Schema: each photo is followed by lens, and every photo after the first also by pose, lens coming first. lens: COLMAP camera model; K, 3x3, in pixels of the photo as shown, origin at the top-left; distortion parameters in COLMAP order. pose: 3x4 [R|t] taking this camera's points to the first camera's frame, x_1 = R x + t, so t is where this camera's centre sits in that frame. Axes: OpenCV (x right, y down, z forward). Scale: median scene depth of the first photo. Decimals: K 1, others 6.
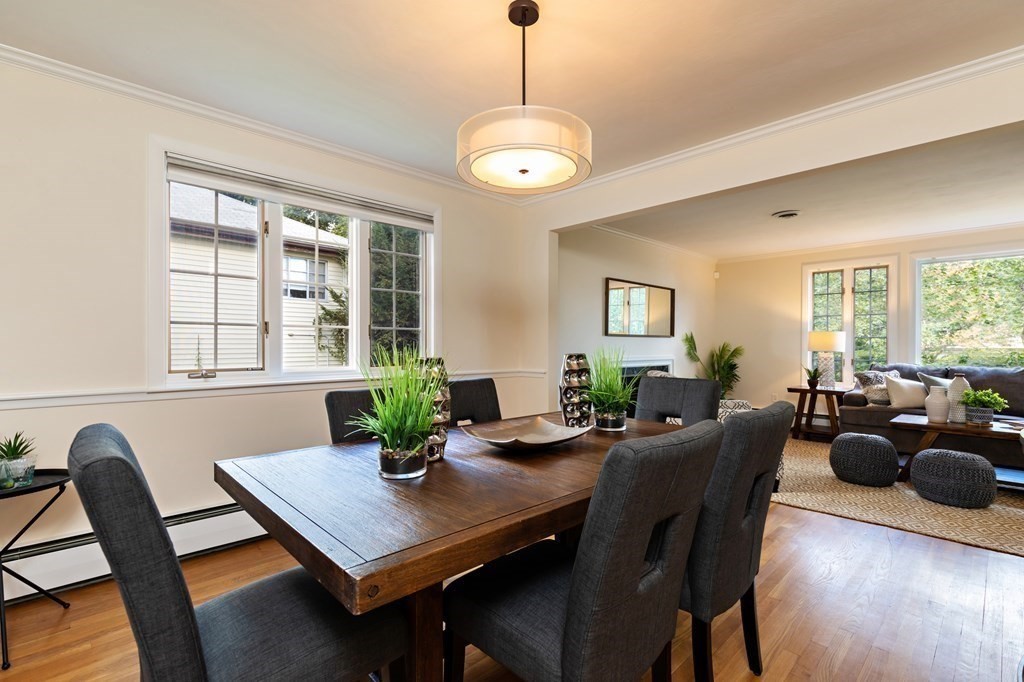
lens RADIAL K [[463.3, 0, 513.7], [0, 463.3, 355.9], [0, 0, 1]] dist [0.001137, 0.000091]
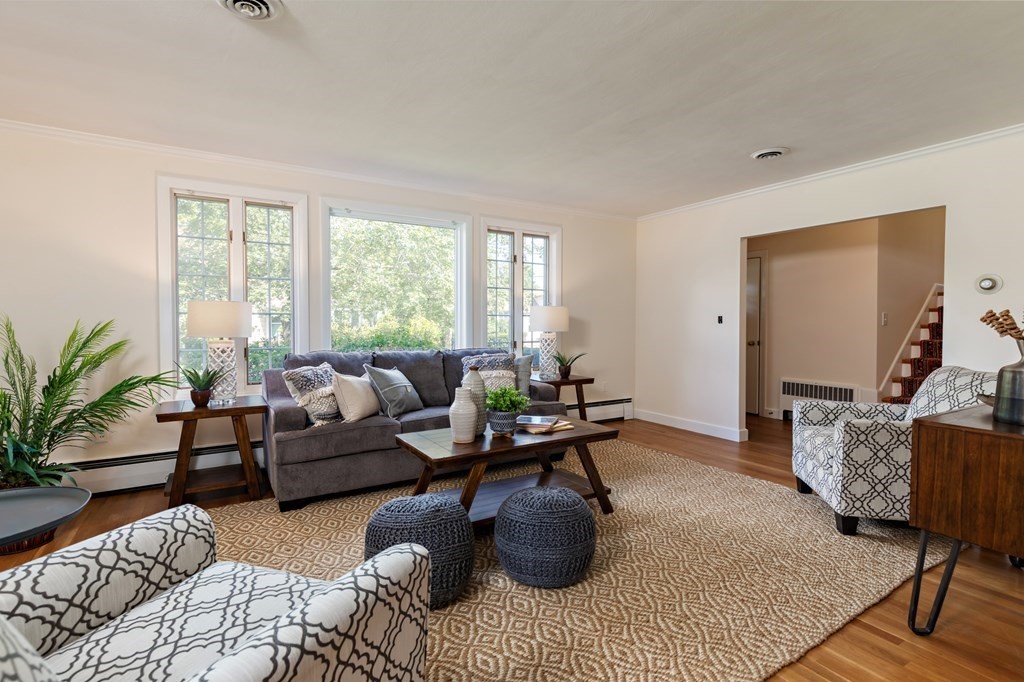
lens RADIAL K [[480.6, 0, 513.3], [0, 480.6, 333.7], [0, 0, 1]] dist [0.001114, 0.000240]
pose [[0.201422, -0.019906, 0.979302, 0.203997], [0.027786, 0.999507, 0.014601, -0.014170], [-0.979110, 0.024270, 0.201876, 0.615013]]
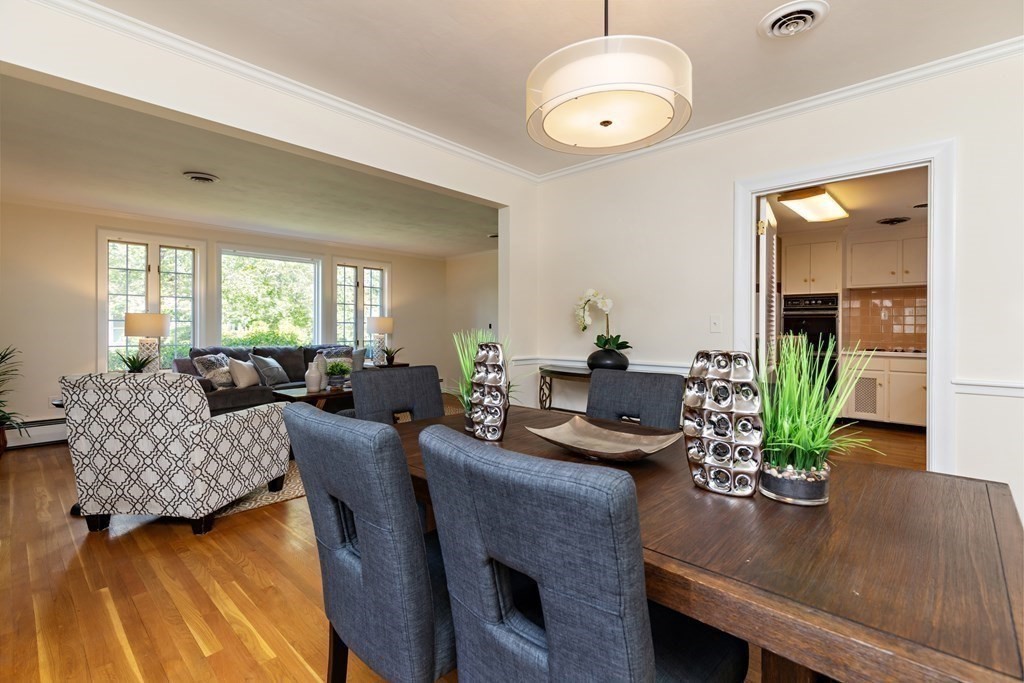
lens RADIAL K [[480.6, 0, 513.3], [0, 480.6, 334.2], [0, 0, 1]] dist [0.001114, 0.000240]
pose [[-0.047056, -0.010508, 0.998837, -0.294565], [0.024641, 0.999628, 0.011678, -0.008184], [-0.998588, 0.025162, -0.046779, 0.411300]]
